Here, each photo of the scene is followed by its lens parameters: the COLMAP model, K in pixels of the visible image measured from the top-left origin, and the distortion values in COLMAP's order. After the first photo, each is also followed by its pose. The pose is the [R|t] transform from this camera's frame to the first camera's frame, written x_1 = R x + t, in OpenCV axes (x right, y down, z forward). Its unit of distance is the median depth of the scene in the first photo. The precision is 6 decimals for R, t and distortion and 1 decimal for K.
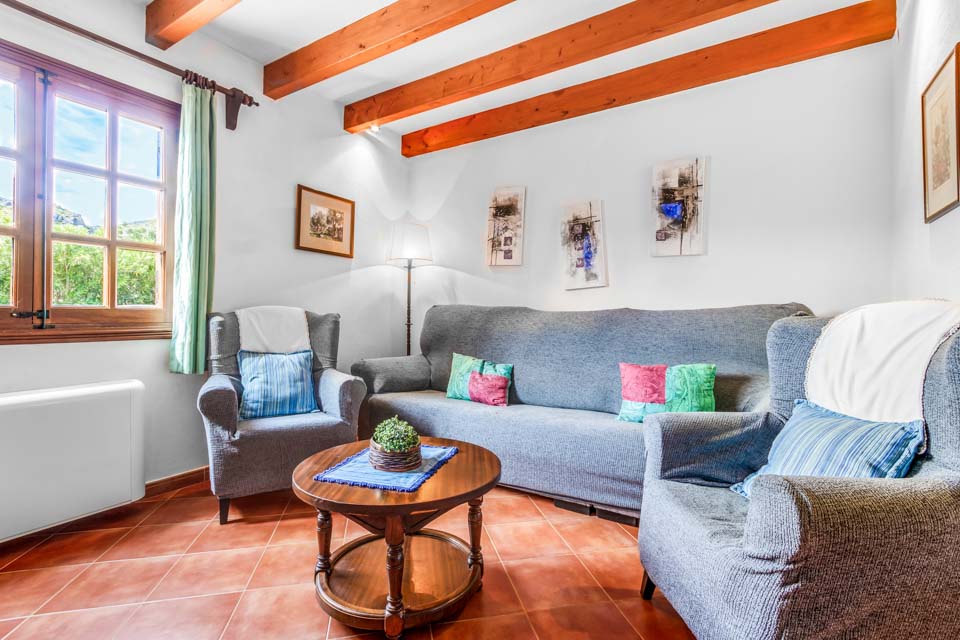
lens RADIAL K [[454.8, 0, 480.0], [0, 454.8, 320.0], [0, 0, 1]] dist [0.000882, 0.000035]
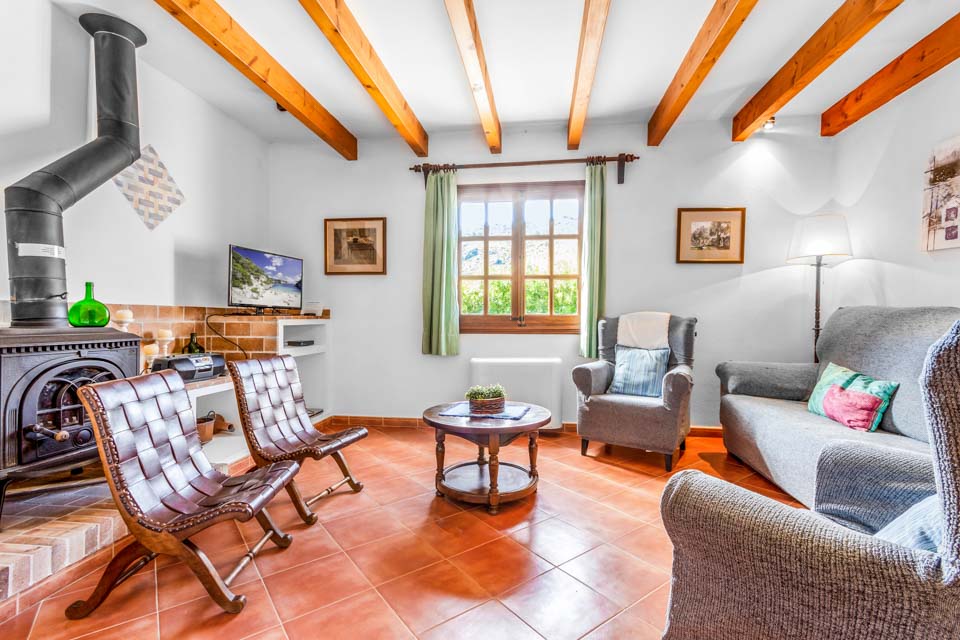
lens RADIAL K [[455.1, 0, 475.7], [0, 455.1, 338.8], [0, 0, 1]] dist [0.002658, 0.000633]
pose [[0.399011, 0.037720, -0.916170, 0.507412], [-0.009724, 0.999271, 0.036907, 0.001980], [0.916895, -0.005817, 0.399087, 0.044158]]
